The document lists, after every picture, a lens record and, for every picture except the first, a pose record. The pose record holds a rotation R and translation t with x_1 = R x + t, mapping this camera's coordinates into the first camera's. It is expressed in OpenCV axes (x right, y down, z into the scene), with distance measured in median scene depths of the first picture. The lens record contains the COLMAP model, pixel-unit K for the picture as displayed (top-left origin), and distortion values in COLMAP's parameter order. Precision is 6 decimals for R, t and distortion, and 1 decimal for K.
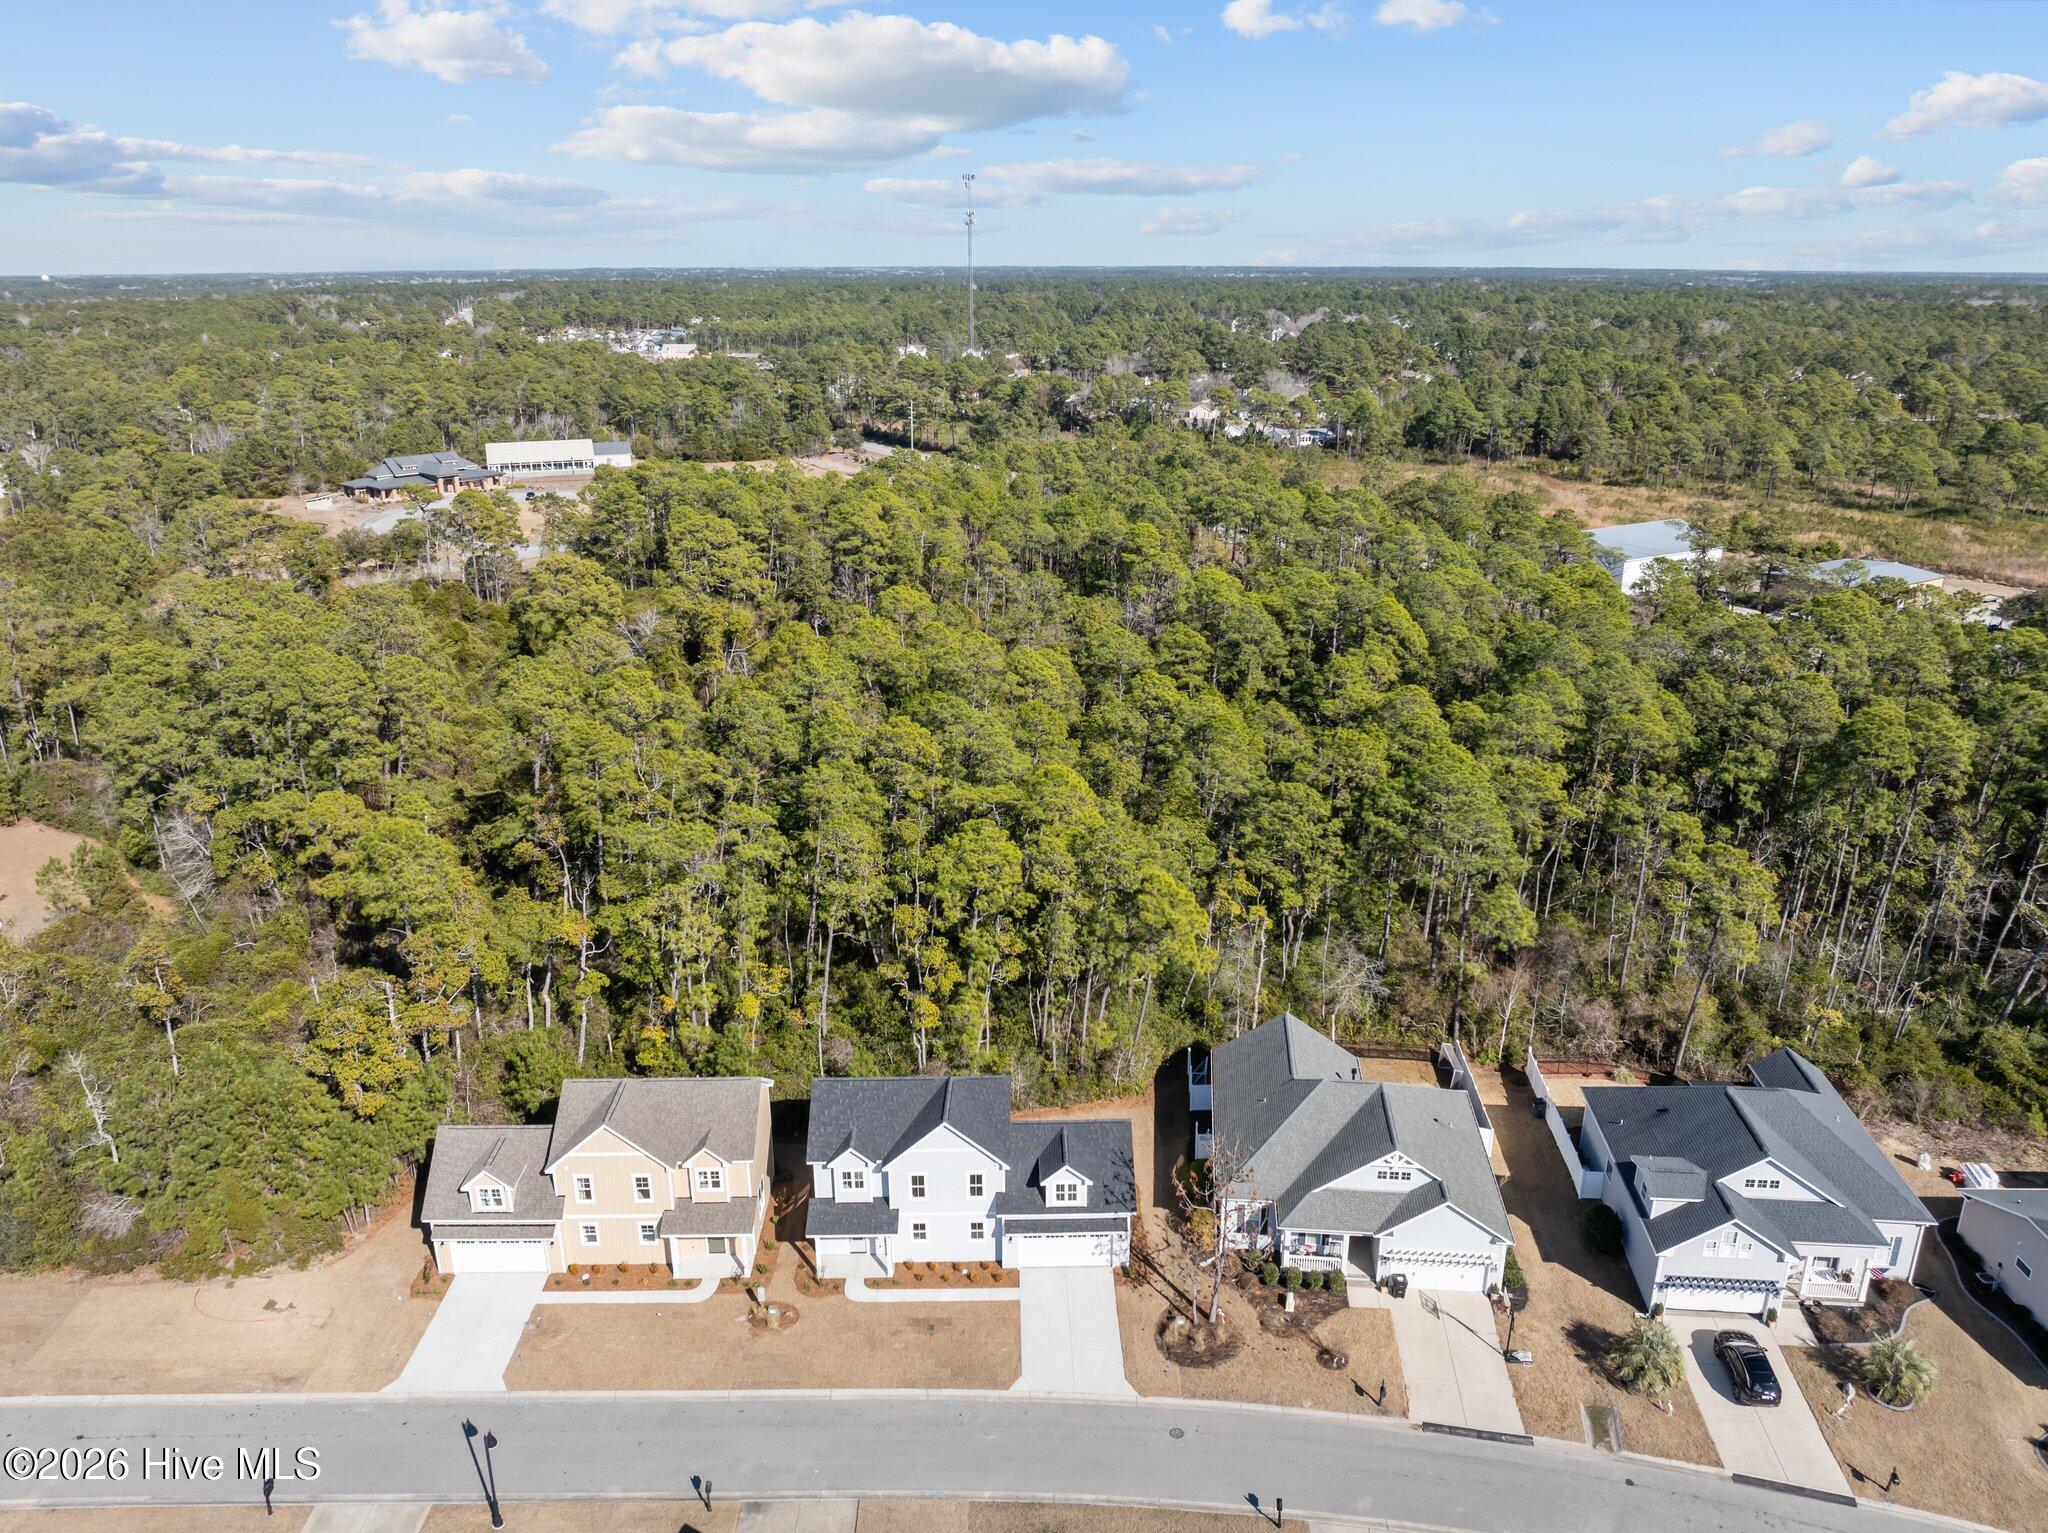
lens RADIAL K [[1455.7, 0, 1024.0], [0, 1455.7, 766.5], [0, 0, 1]] dist [-0.038209, -0.003168]
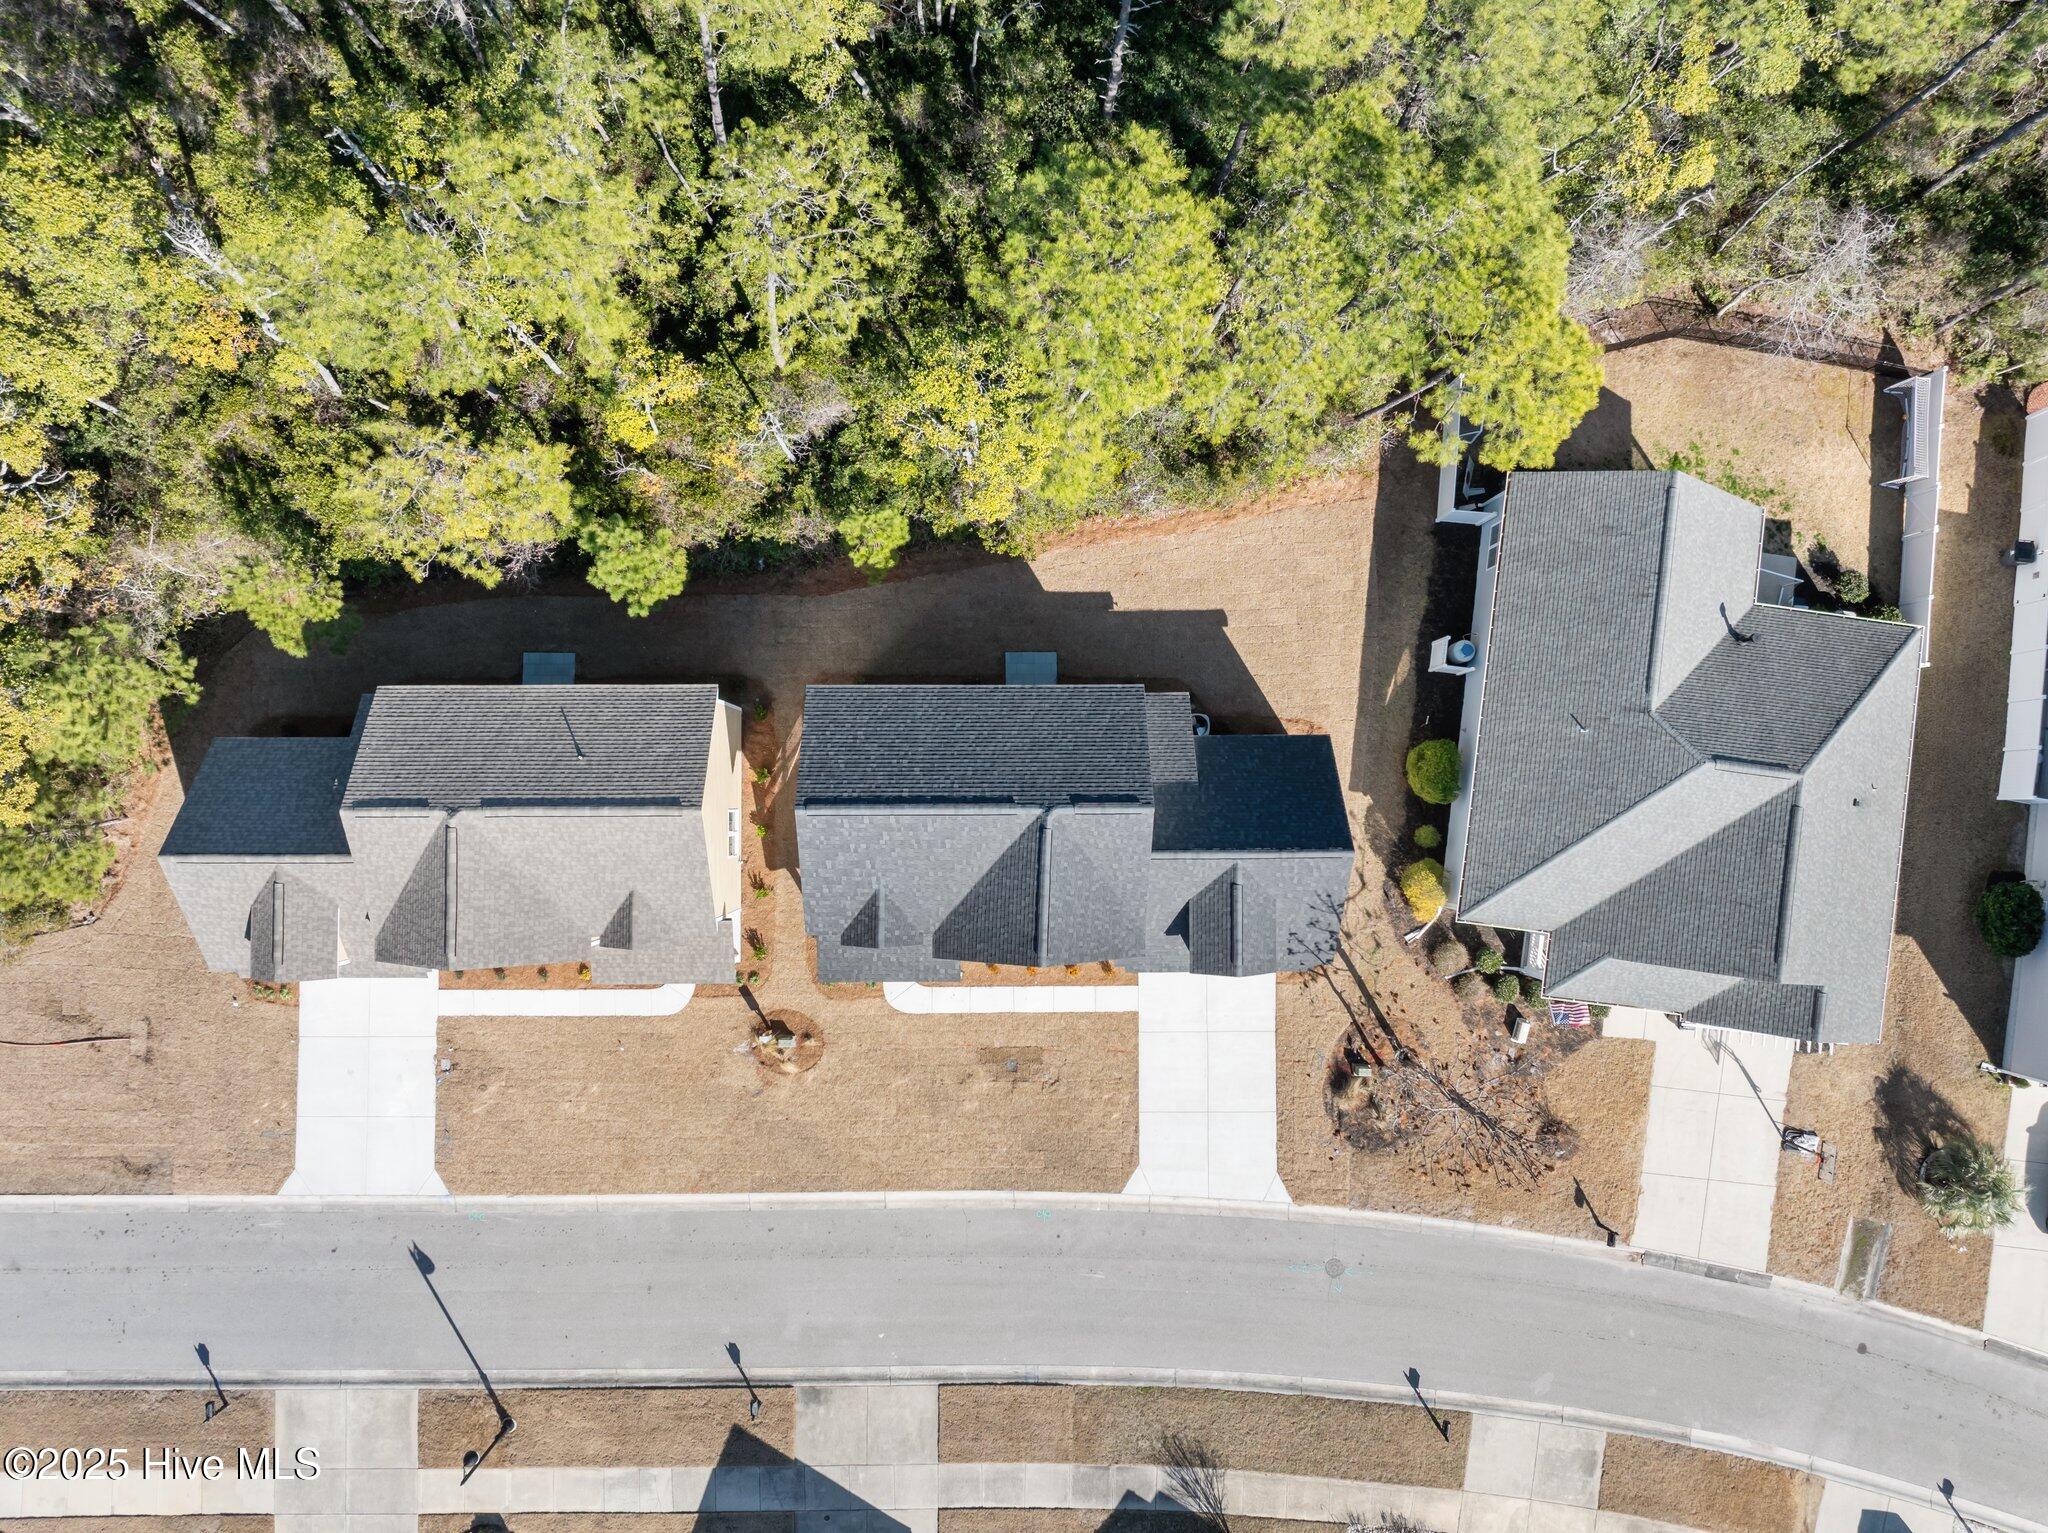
lens RADIAL K [[1430.8, 0, 1024.0], [0, 1430.8, 766.5], [0, 0, 1]] dist [-0.042682, 0.006507]
pose [[0.999441, 0.018693, 0.027715, -0.077374], [-0.032581, 0.358991, 0.932772, -0.304467], [0.007487, -0.933154, 0.359399, 0.847773]]
